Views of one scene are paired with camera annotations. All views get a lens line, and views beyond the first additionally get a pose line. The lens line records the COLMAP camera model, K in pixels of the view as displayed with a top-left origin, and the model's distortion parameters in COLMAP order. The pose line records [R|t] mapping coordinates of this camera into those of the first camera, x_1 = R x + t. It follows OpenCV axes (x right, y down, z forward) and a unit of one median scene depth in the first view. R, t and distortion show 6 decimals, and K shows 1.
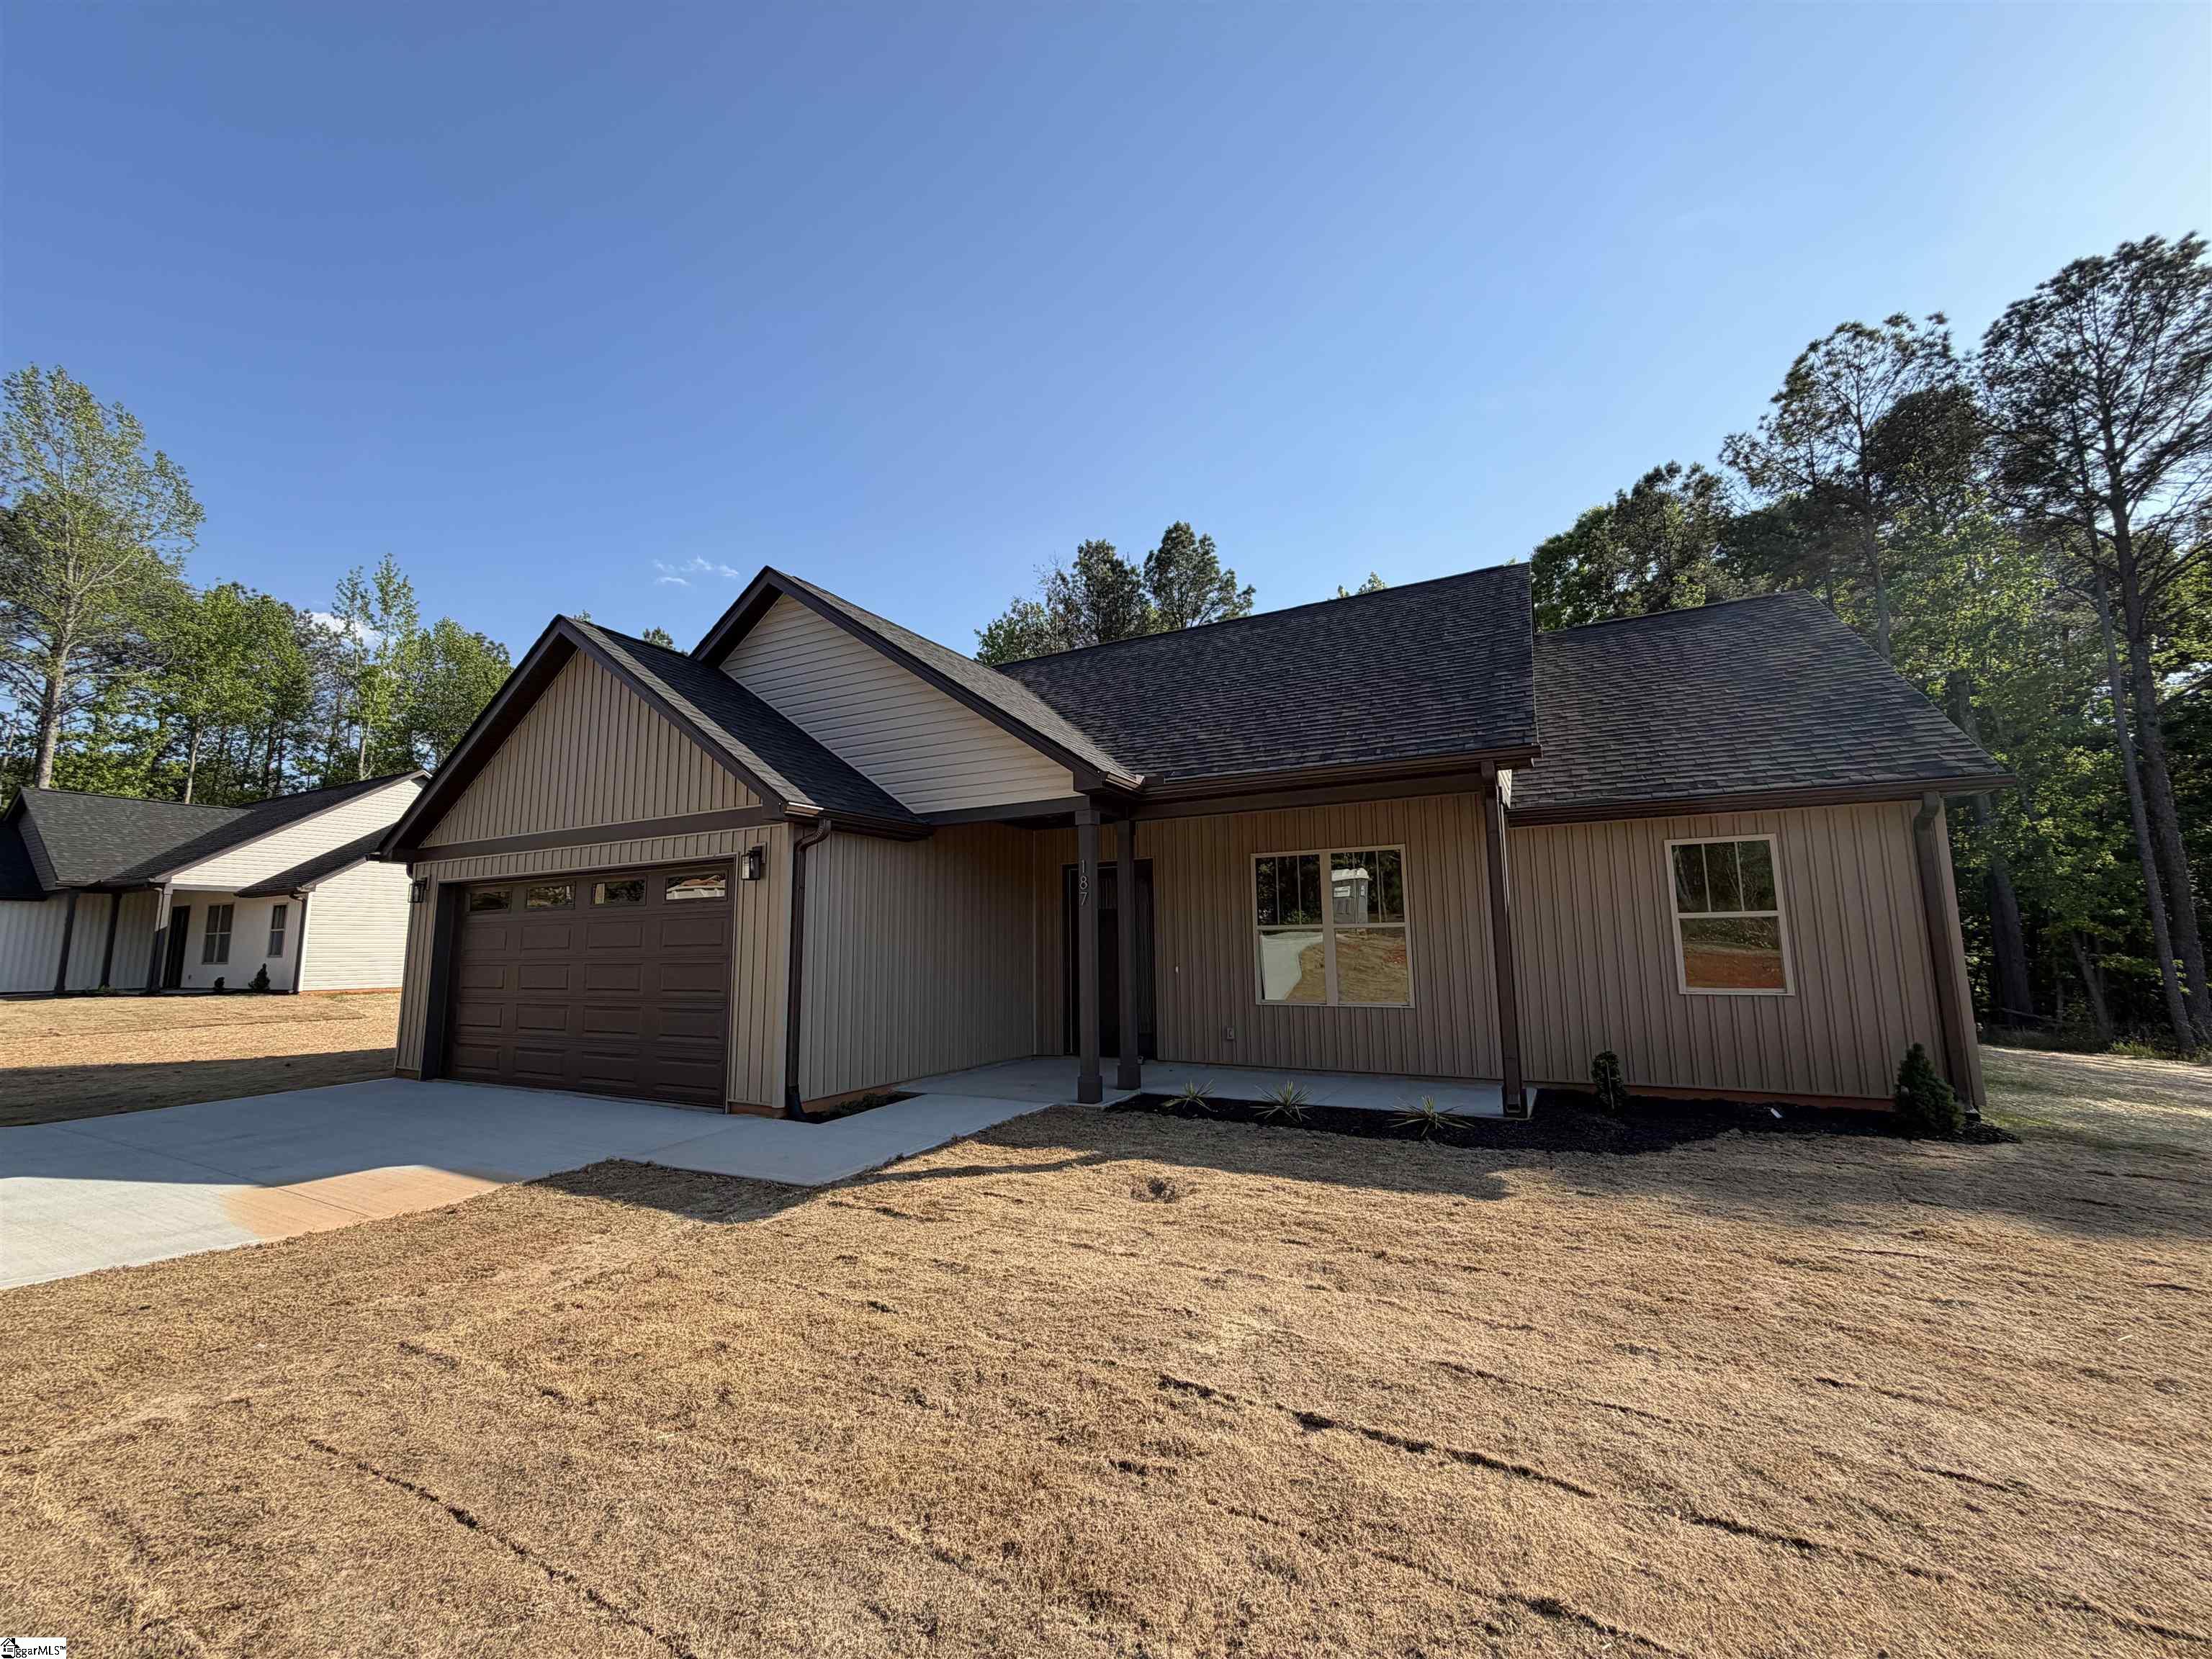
lens RADIAL K [[881.2, 0, 1099.7], [0, 881.2, 831.8], [0, 0, 1]] dist [-0.001533, 0.000953]
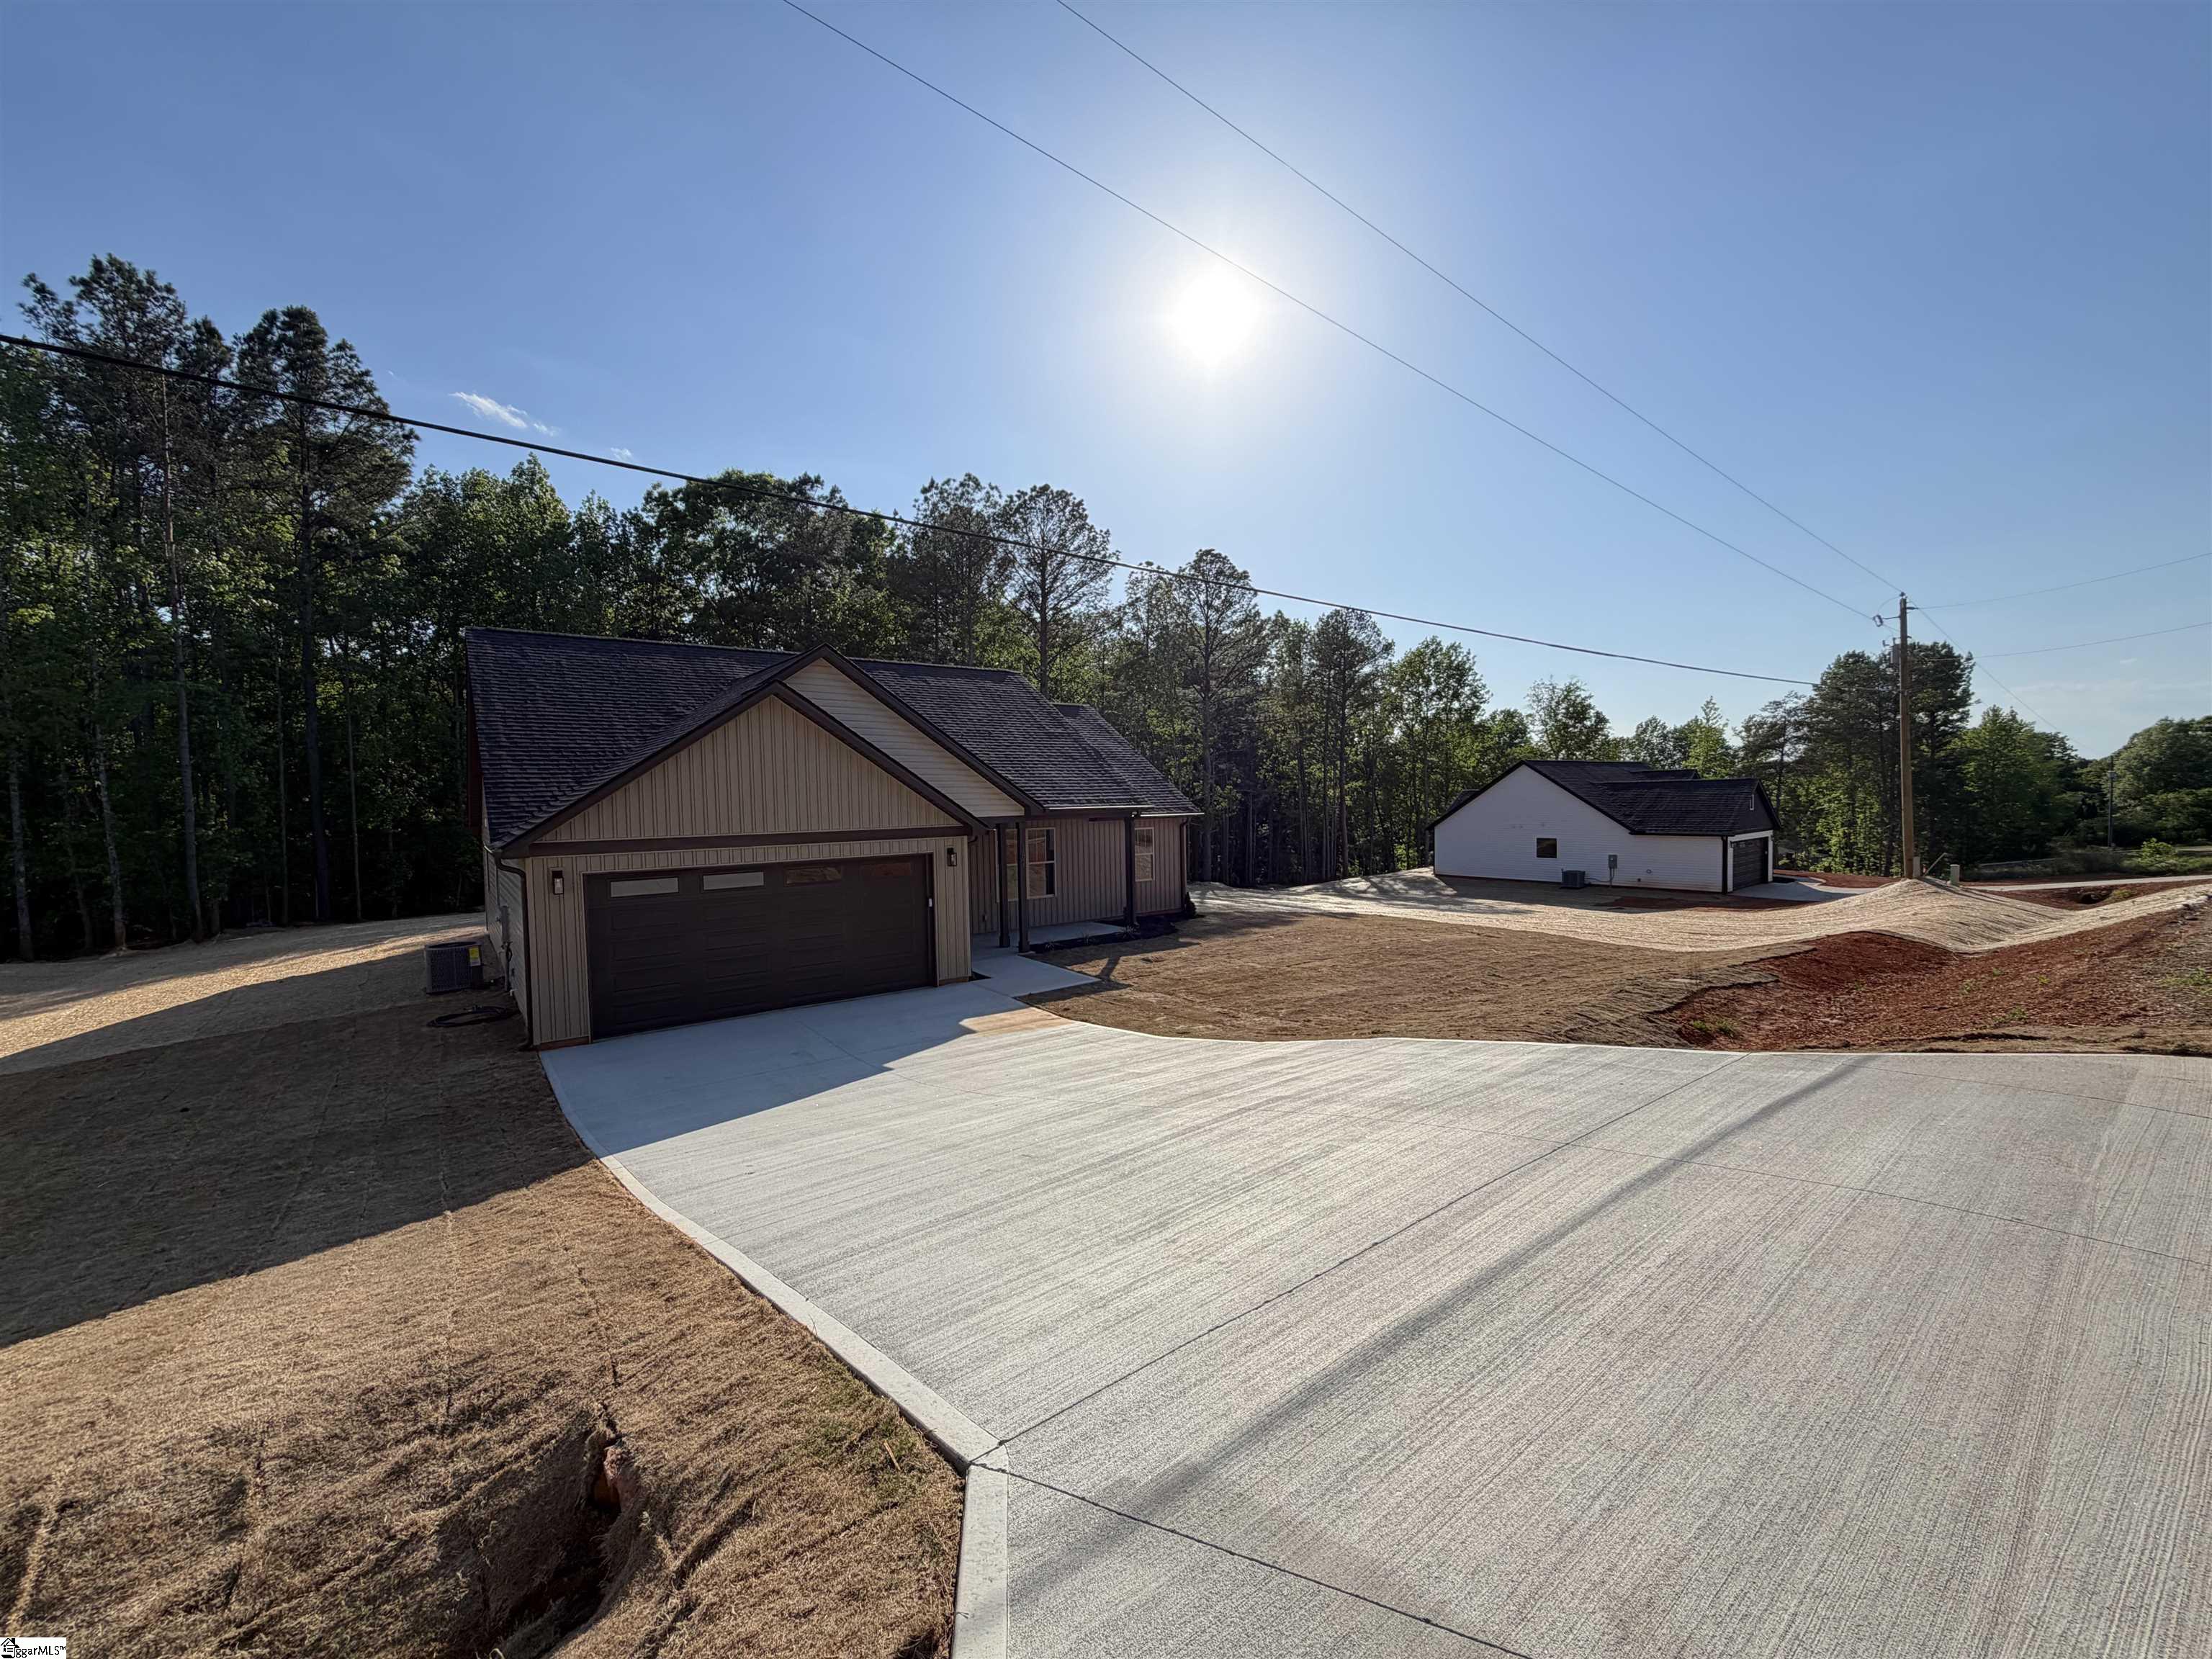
lens RADIAL K [[881.2, 0, 1099.7], [0, 881.2, 831.8], [0, 0, 1]] dist [-0.001533, 0.000953]
pose [[0.421995, -0.037271, 0.905832, -1.923945], [-0.103189, 0.990687, 0.088835, -0.213372], [-0.900707, -0.130959, 0.414219, -0.061034]]
